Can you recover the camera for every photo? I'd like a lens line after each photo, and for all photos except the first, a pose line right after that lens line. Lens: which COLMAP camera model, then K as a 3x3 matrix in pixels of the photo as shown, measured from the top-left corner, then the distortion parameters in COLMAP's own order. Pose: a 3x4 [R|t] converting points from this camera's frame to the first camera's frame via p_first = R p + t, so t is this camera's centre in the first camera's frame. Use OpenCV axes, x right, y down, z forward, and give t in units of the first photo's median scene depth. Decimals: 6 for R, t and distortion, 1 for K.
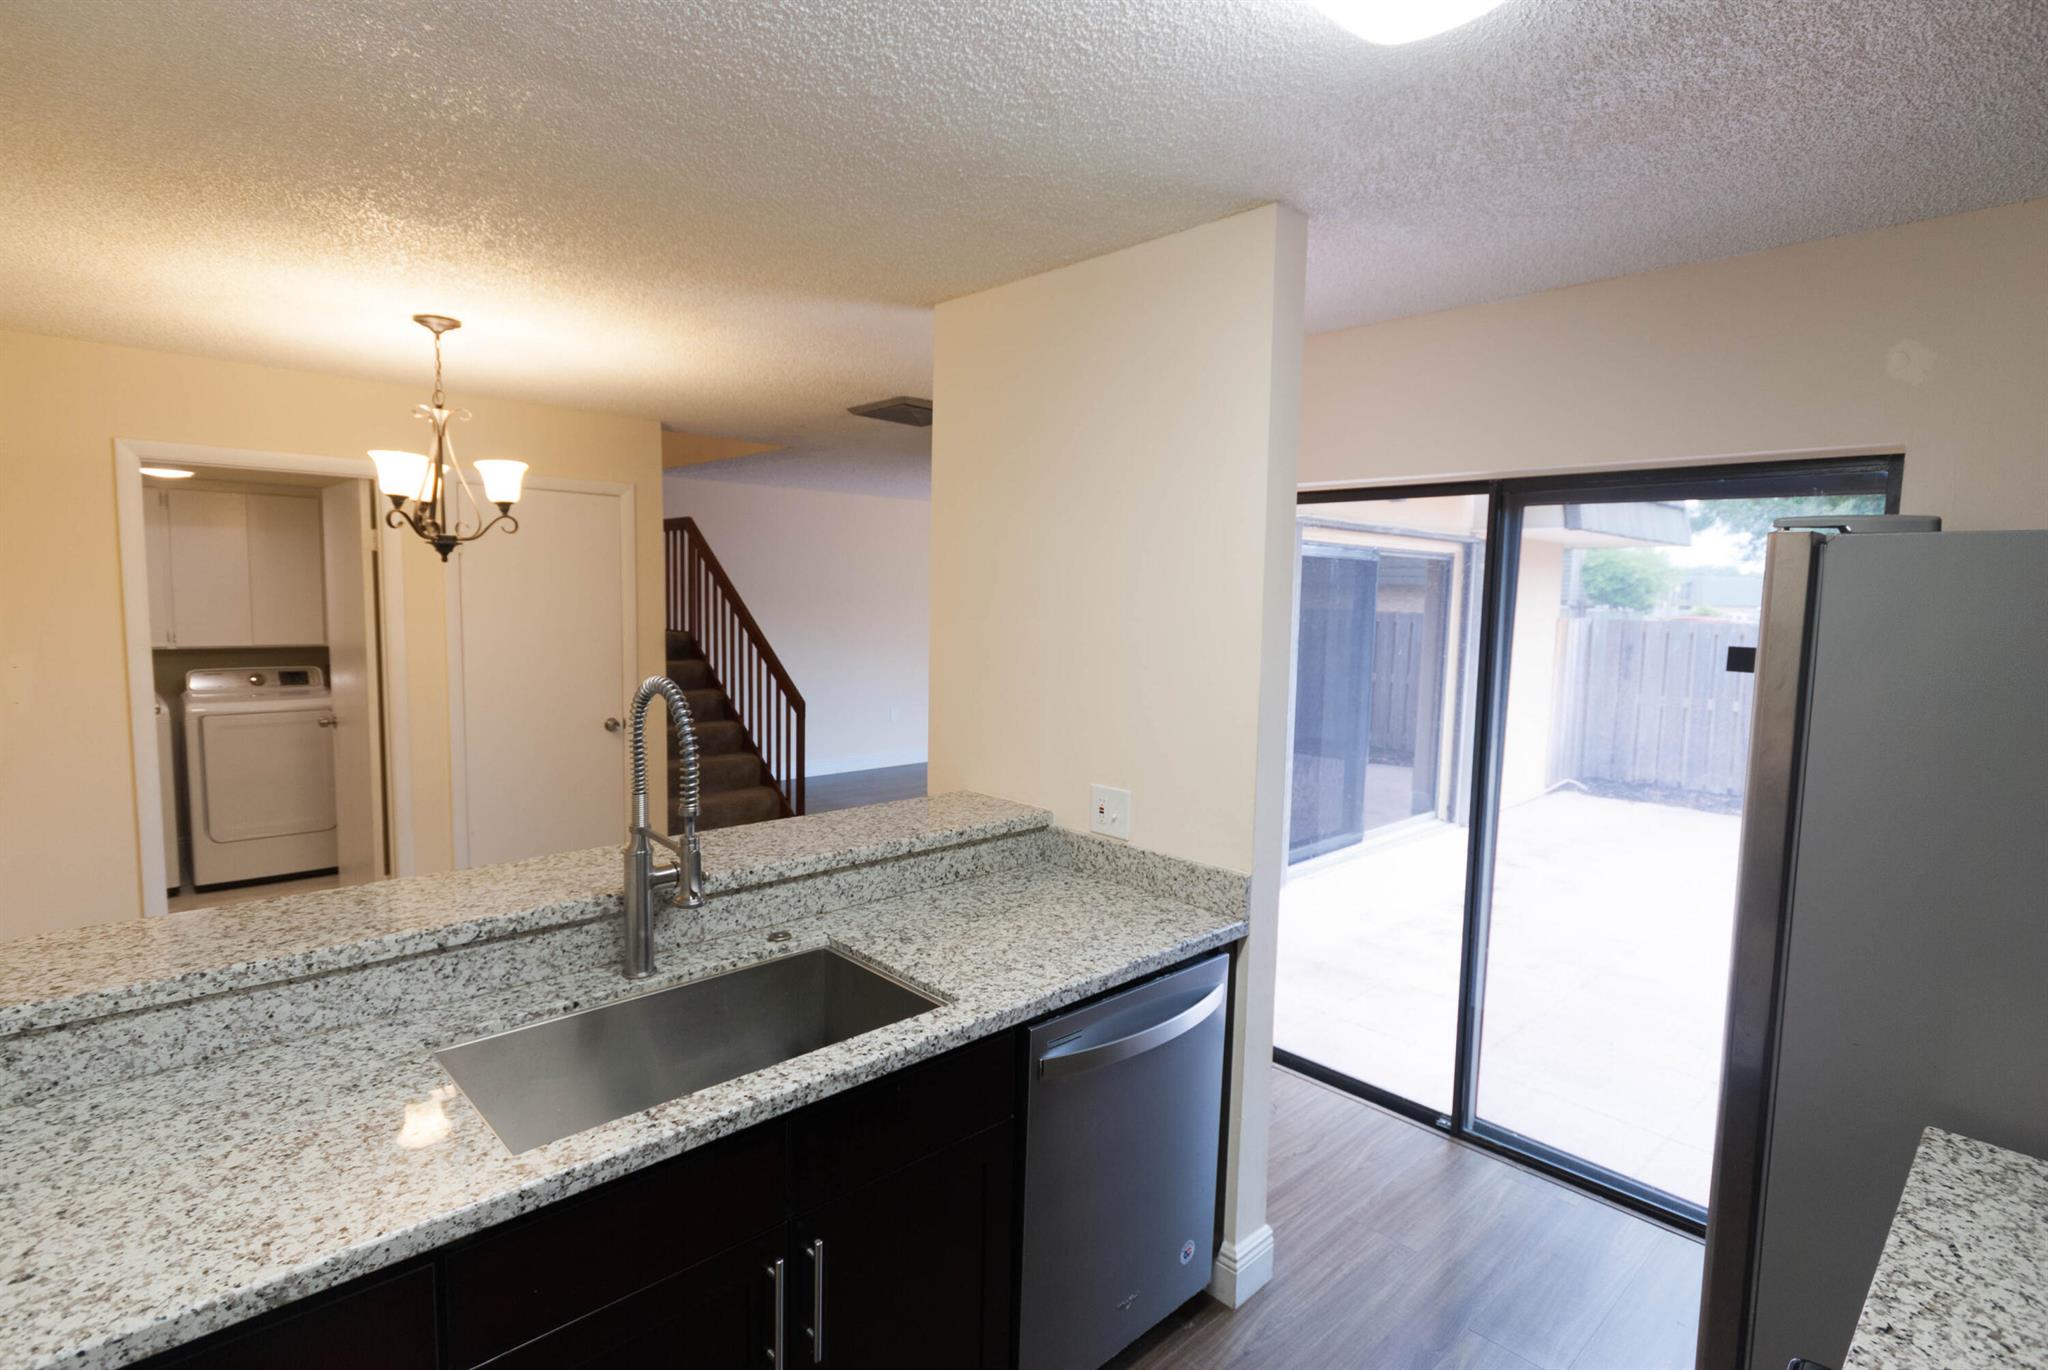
lens RADIAL K [[1019.2, 0, 1013.2], [0, 1019.2, 687.2], [0, 0, 1]] dist [0.001234, -0.000619]
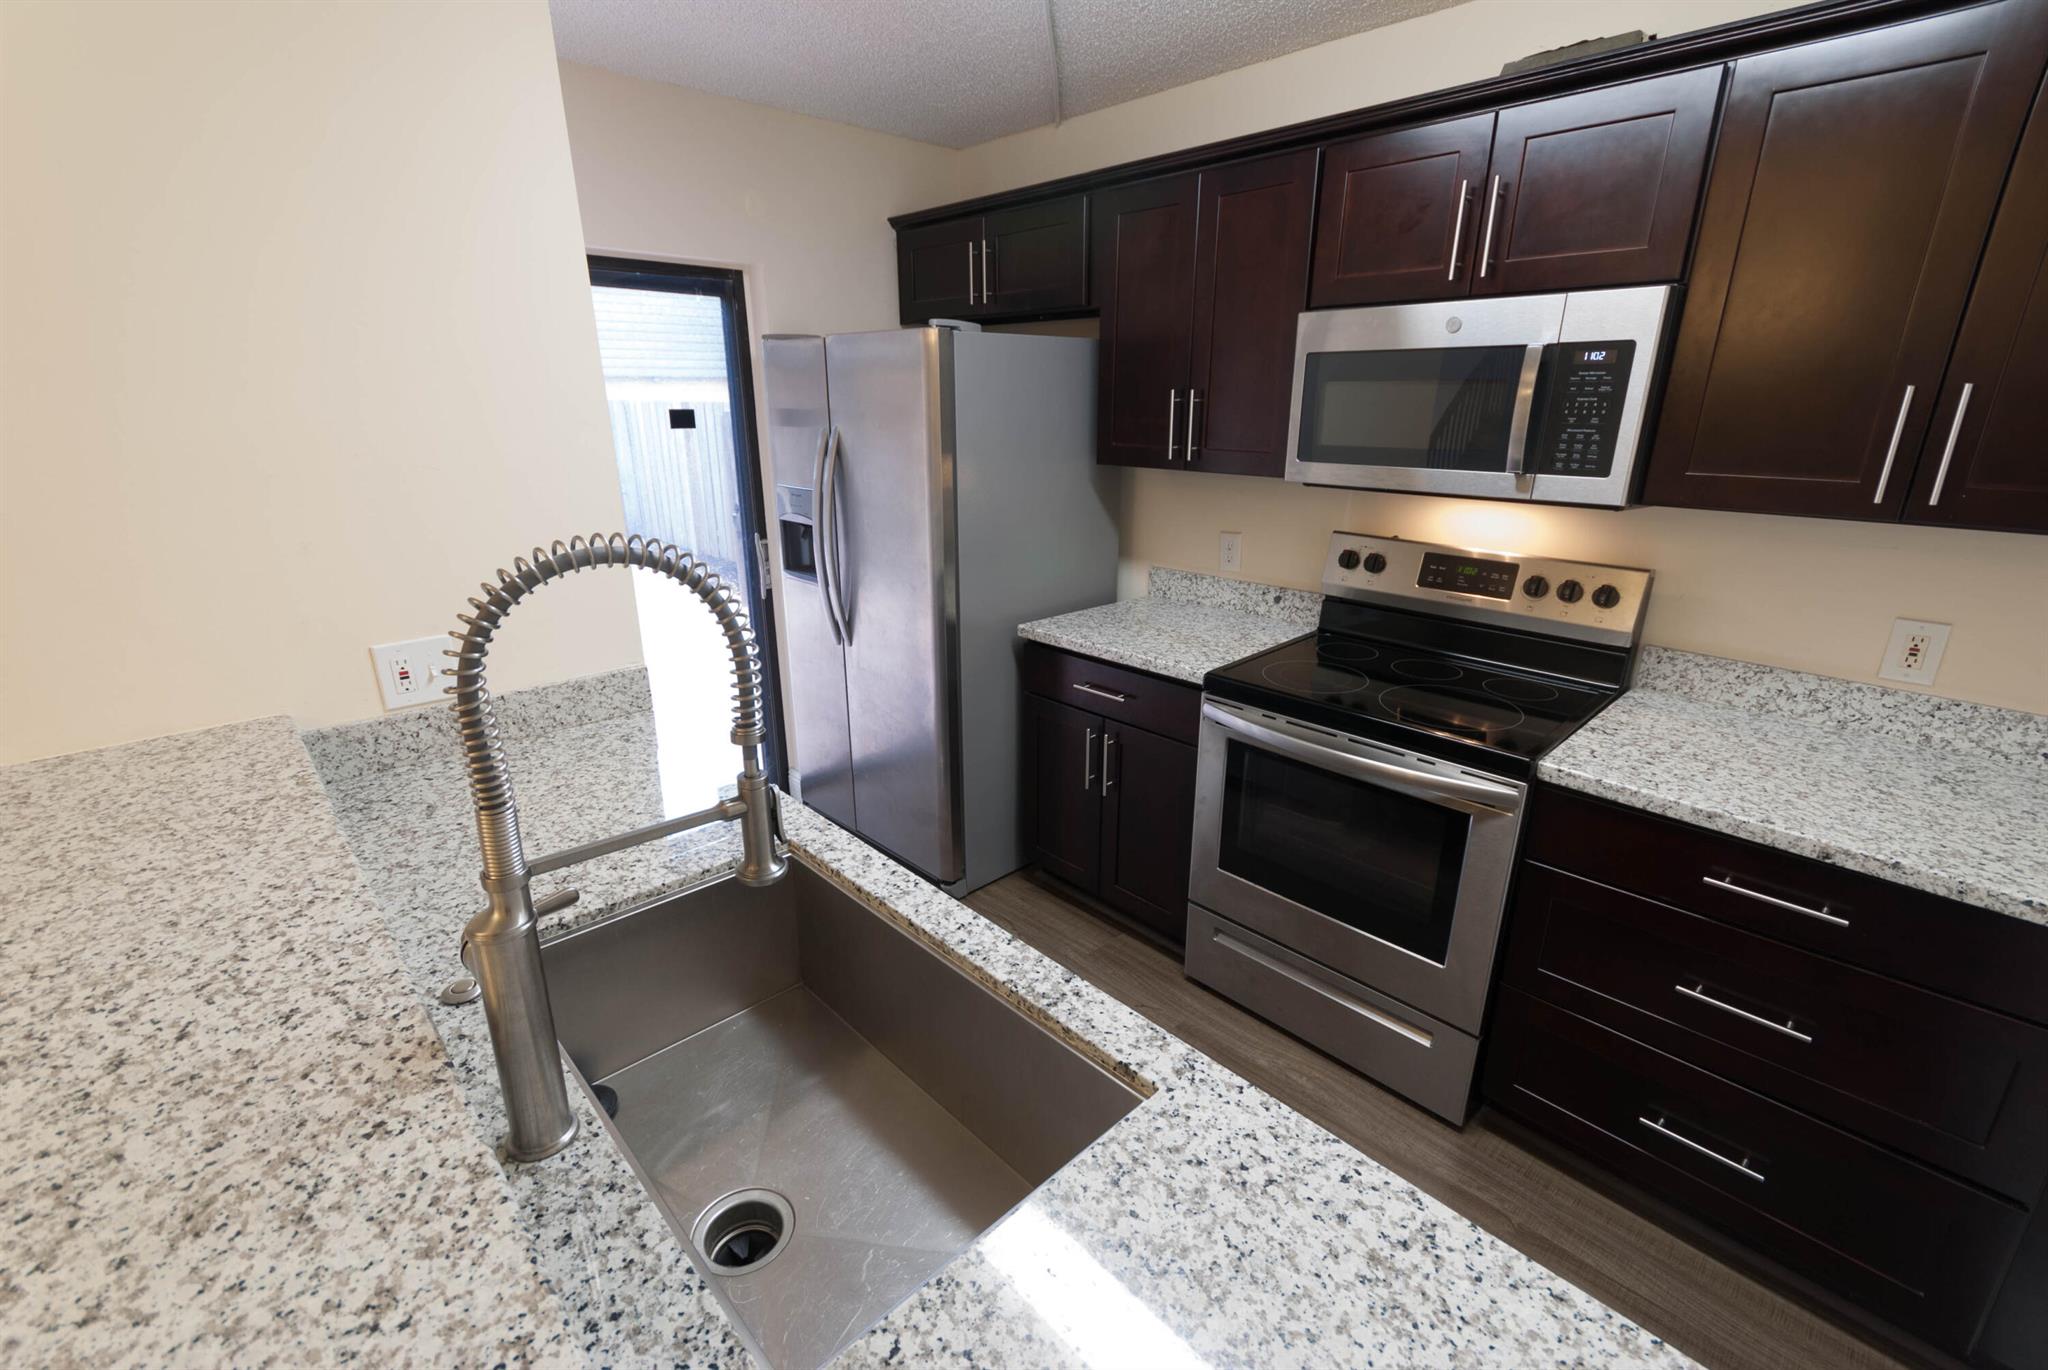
lens RADIAL K [[894.9, 0, 1024.0], [0, 894.9, 685.0], [0, 0, 1]] dist [0.018380, -0.000118]
pose [[-0.005435, -0.332836, 0.942969, -0.531085], [0.093675, 0.938667, 0.331857, -0.047747], [-0.995588, 0.090137, 0.026076, 0.528770]]
